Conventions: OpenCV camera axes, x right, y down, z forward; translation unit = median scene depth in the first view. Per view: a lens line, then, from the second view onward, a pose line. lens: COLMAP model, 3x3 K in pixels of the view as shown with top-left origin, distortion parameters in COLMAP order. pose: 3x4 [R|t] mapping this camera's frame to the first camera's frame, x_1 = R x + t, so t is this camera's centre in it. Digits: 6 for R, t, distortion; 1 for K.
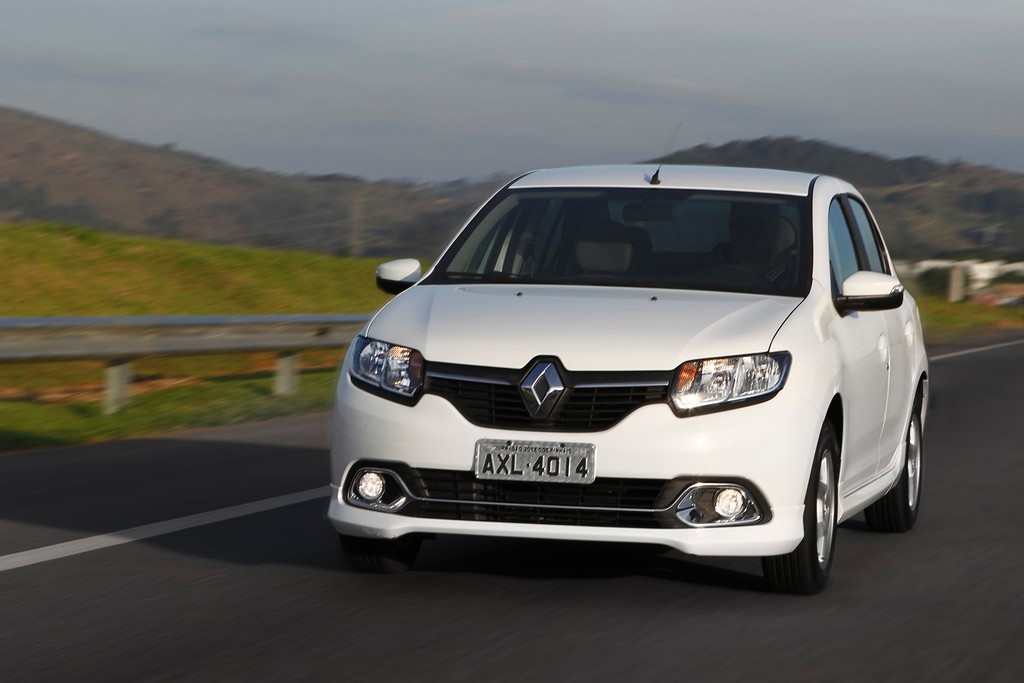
lens RADIAL K [[2582.2, 0, 511.1], [0, 2582.2, 342.0], [0, 0, 1]] dist [0.140810, 0.000000]
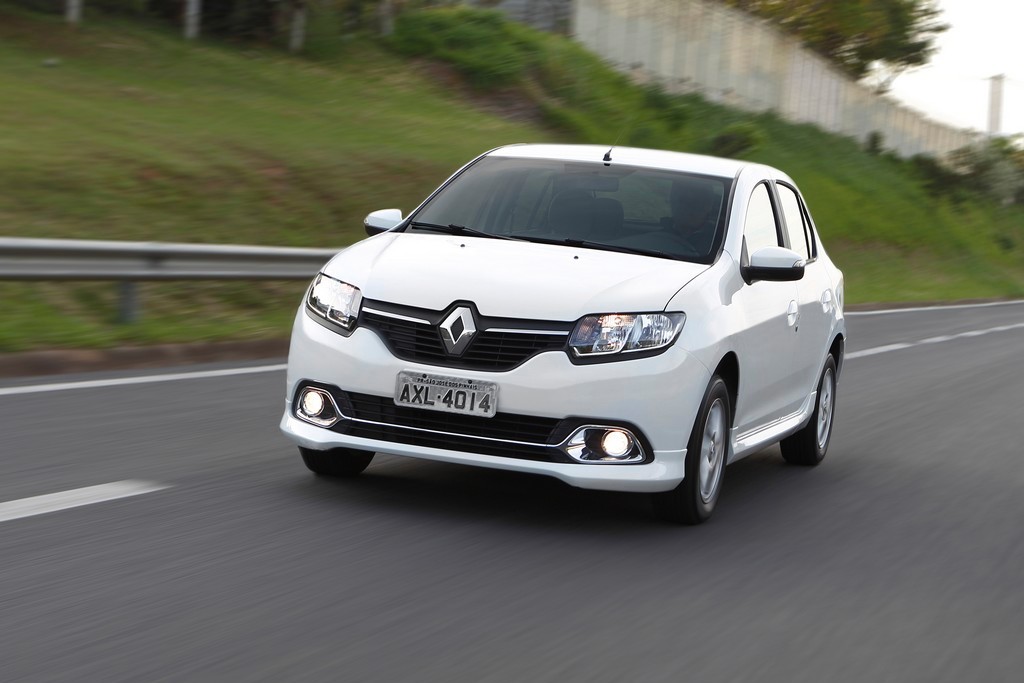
lens RADIAL K [[1708.4, 0, 509.1], [0, 1708.4, 343.9], [0, 0, 1]] dist [0.185509, 0.000000]
pose [[0.995136, 0.071164, -0.068115, 0.085692], [-0.068483, 0.996812, 0.040933, -0.008019], [0.070811, -0.036070, 0.996837, 0.257705]]
